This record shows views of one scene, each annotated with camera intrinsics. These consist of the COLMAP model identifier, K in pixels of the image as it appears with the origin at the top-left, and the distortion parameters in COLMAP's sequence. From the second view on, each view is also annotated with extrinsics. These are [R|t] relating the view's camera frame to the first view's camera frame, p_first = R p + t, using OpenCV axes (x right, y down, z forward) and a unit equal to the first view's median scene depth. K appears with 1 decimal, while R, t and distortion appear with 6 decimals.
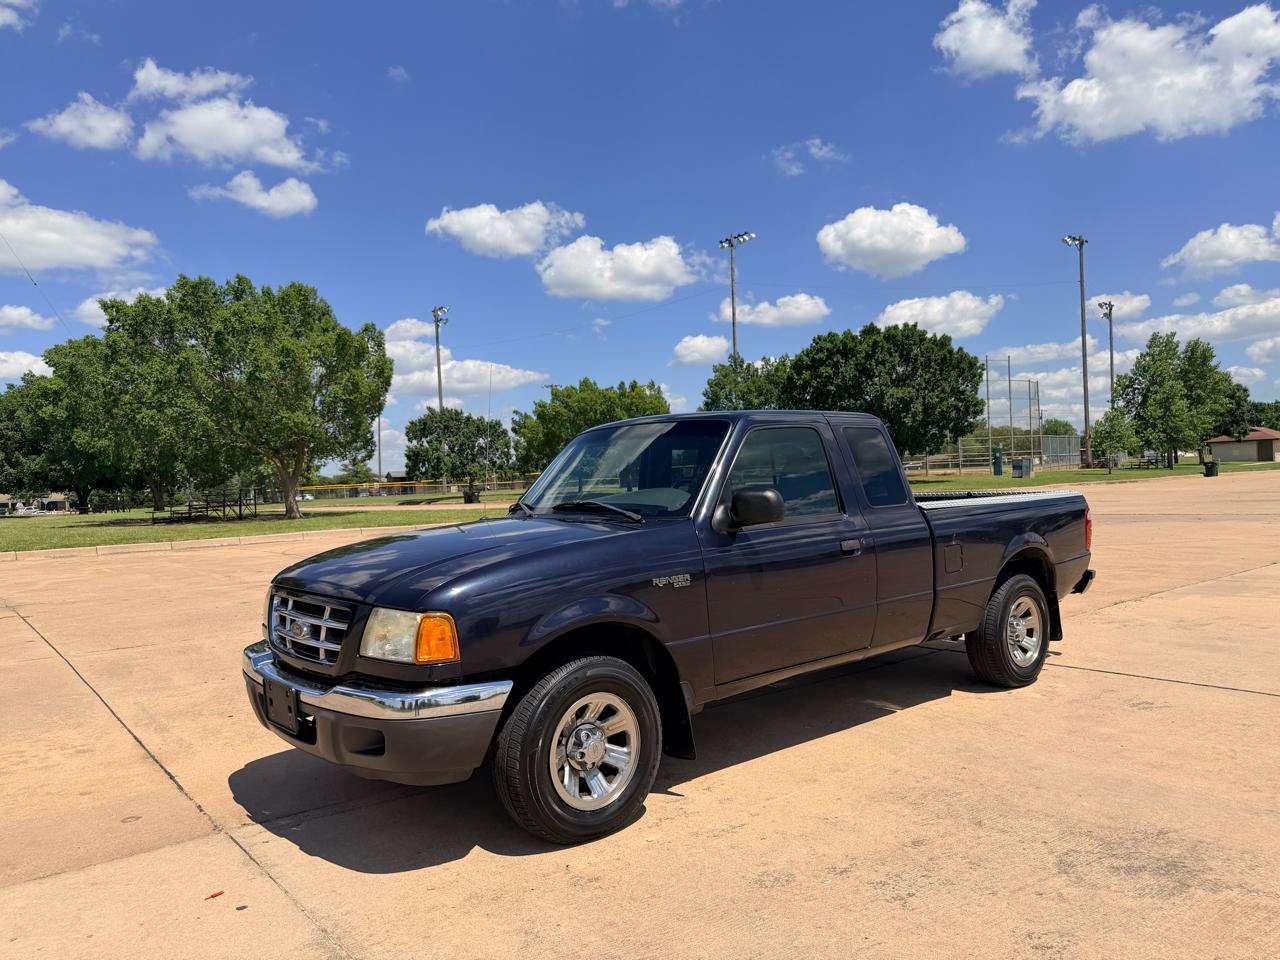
lens RADIAL K [[902.6, 0, 637.0], [0, 902.6, 485.8], [0, 0, 1]] dist [0.046819, -0.063838]
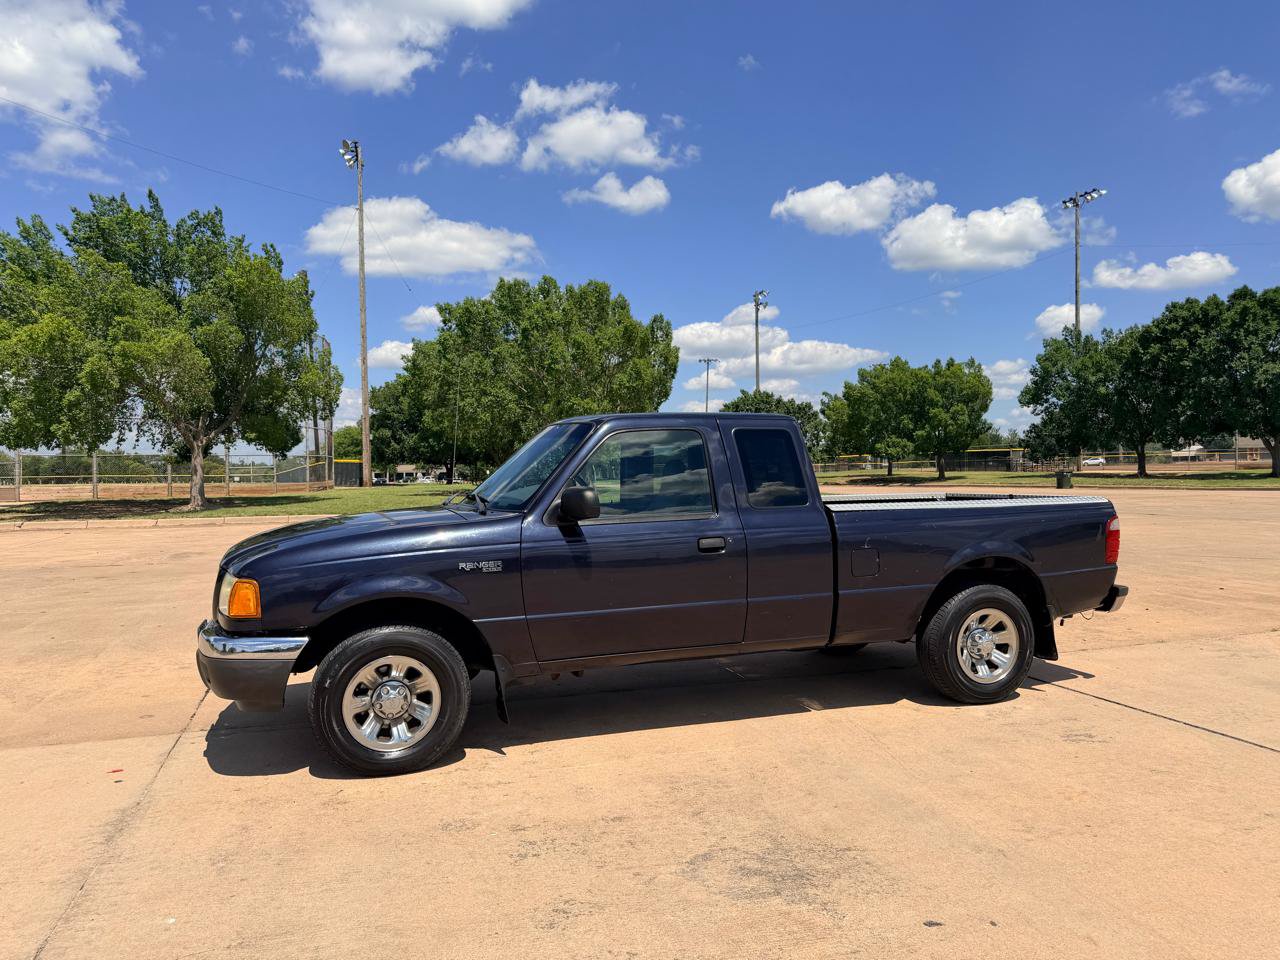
lens RADIAL K [[902.6, 0, 633.2], [0, 902.6, 473.8], [0, 0, 1]] dist [0.046819, -0.063838]
pose [[0.931767, 0.024121, -0.362256, 0.042139], [-0.021216, 0.999703, 0.011994, -0.001977], [0.362437, -0.003490, 0.932002, -0.000167]]
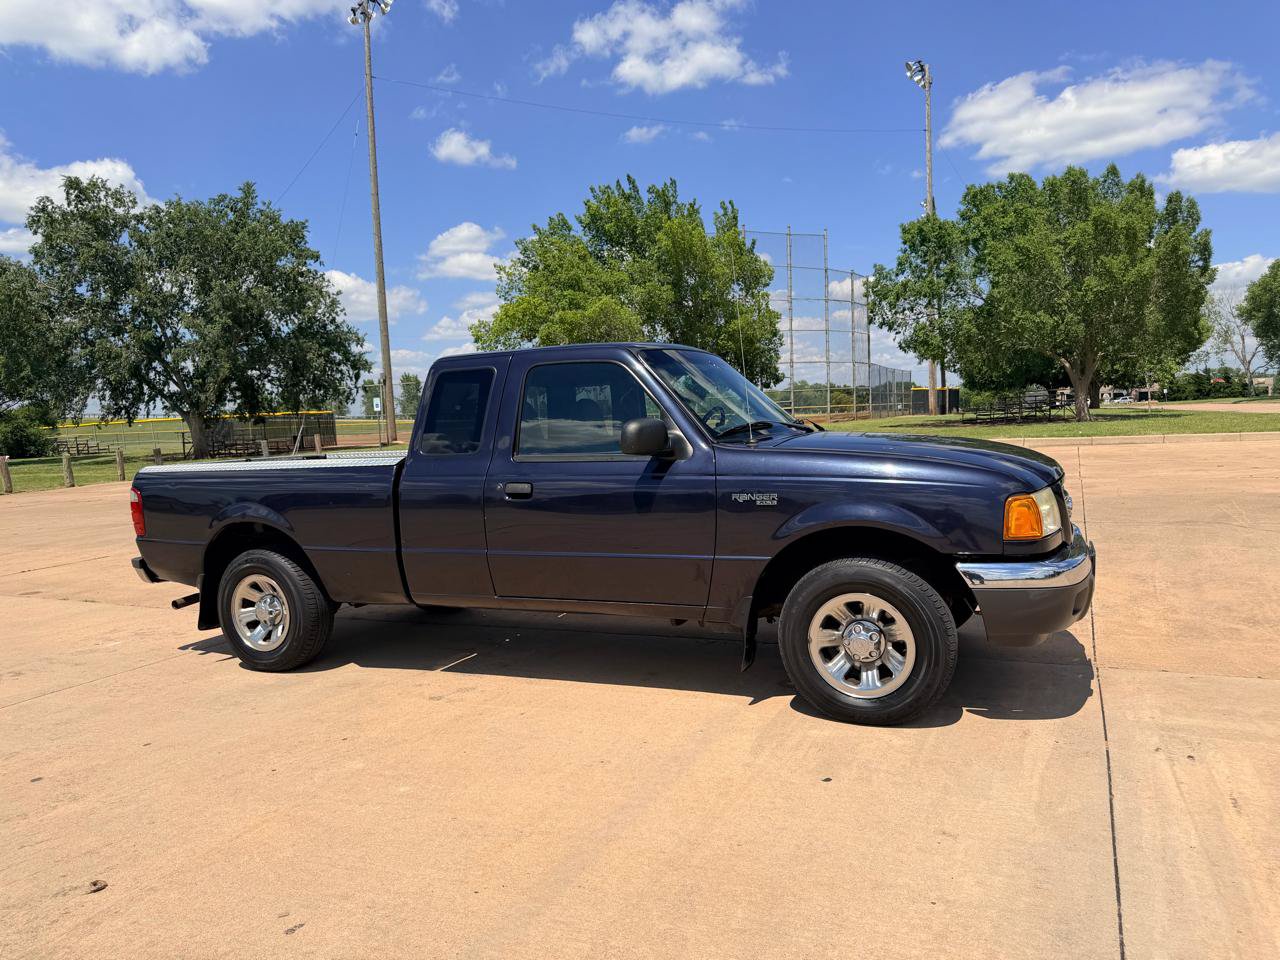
lens RADIAL K [[902.6, 0, 650.4], [0, 902.6, 473.1], [0, 0, 1]] dist [0.046819, -0.063838]
pose [[0.448564, 0.071870, -0.890856, 0.163841], [0.024855, 0.995373, 0.092817, -0.006247], [0.893405, -0.063777, 0.444702, 0.109774]]
